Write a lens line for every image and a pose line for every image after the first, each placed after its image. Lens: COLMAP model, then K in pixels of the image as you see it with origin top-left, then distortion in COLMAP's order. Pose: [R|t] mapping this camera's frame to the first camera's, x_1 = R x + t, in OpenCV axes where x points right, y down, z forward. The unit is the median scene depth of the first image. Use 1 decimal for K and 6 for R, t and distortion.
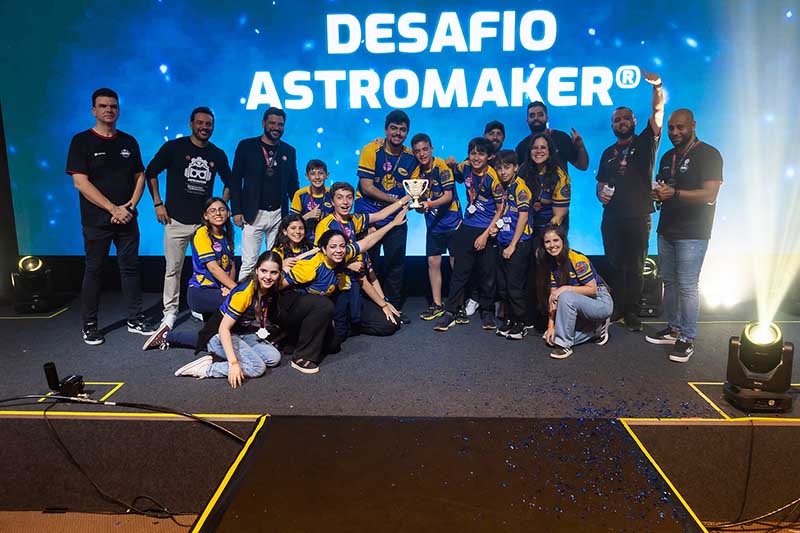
lens RADIAL K [[643.9, 0, 399.5], [0, 643.9, 264.9], [0, 0, 1]] dist [-0.011020, 0.009026]
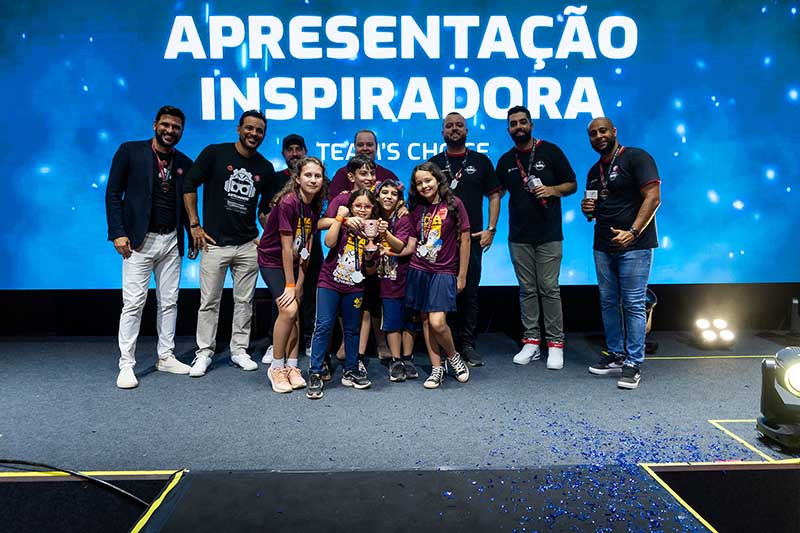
lens RADIAL K [[643.9, 0, 397.9], [0, 643.9, 264.4], [0, 0, 1]] dist [-0.011020, 0.009026]
pose [[0.997887, -0.004796, 0.064789, -0.003552], [0.011226, 0.995000, -0.099247, 0.063561], [-0.063989, 0.099765, 0.992951, 0.190905]]
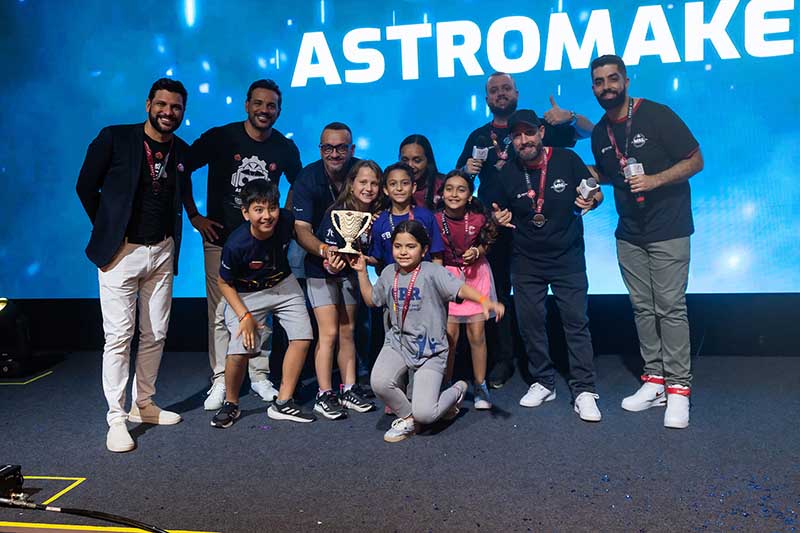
lens RADIAL K [[859.7, 0, 400.8], [0, 859.7, 267.9], [0, 0, 1]] dist [0.019989, 0.000000]
pose [[0.985509, -0.012582, -0.169155, 0.051072], [0.000961, 0.997643, -0.068606, 0.028018], [0.169619, 0.067449, 0.983199, 0.161071]]
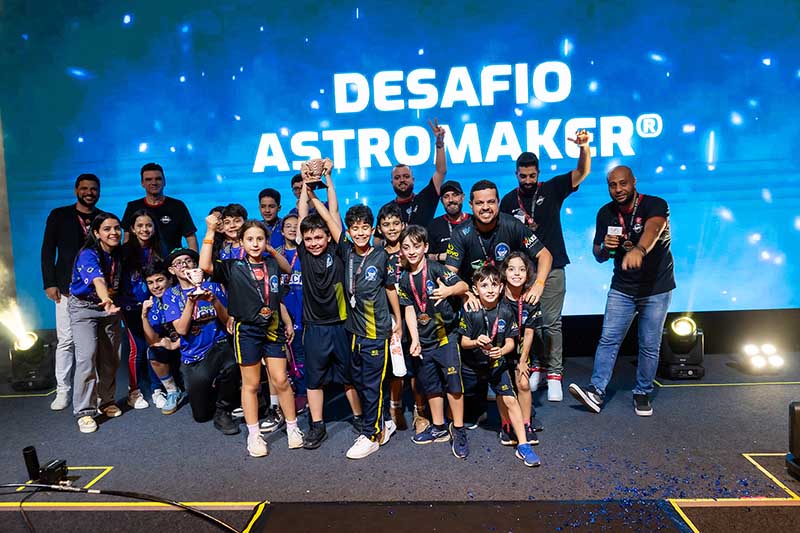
lens RADIAL K [[643.9, 0, 400.2], [0, 643.9, 265.5], [0, 0, 1]] dist [-0.011020, 0.009026]
pose [[0.999084, -0.028891, -0.031567, 0.014439], [0.025540, 0.994472, -0.101844, 0.003302], [0.034335, 0.100945, 0.994299, 0.083410]]
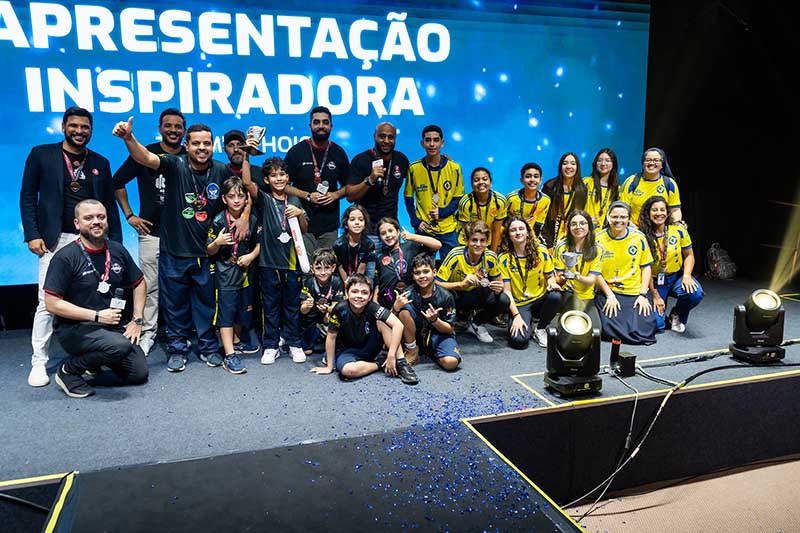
lens RADIAL K [[643.9, 0, 400.1], [0, 643.9, 268.2], [0, 0, 1]] dist [-0.011020, 0.009026]
pose [[0.941185, -0.059081, 0.332685, -0.063317], [0.065035, 0.997860, -0.006779, 0.002578], [-0.331573, 0.028017, 0.943014, 0.064944]]
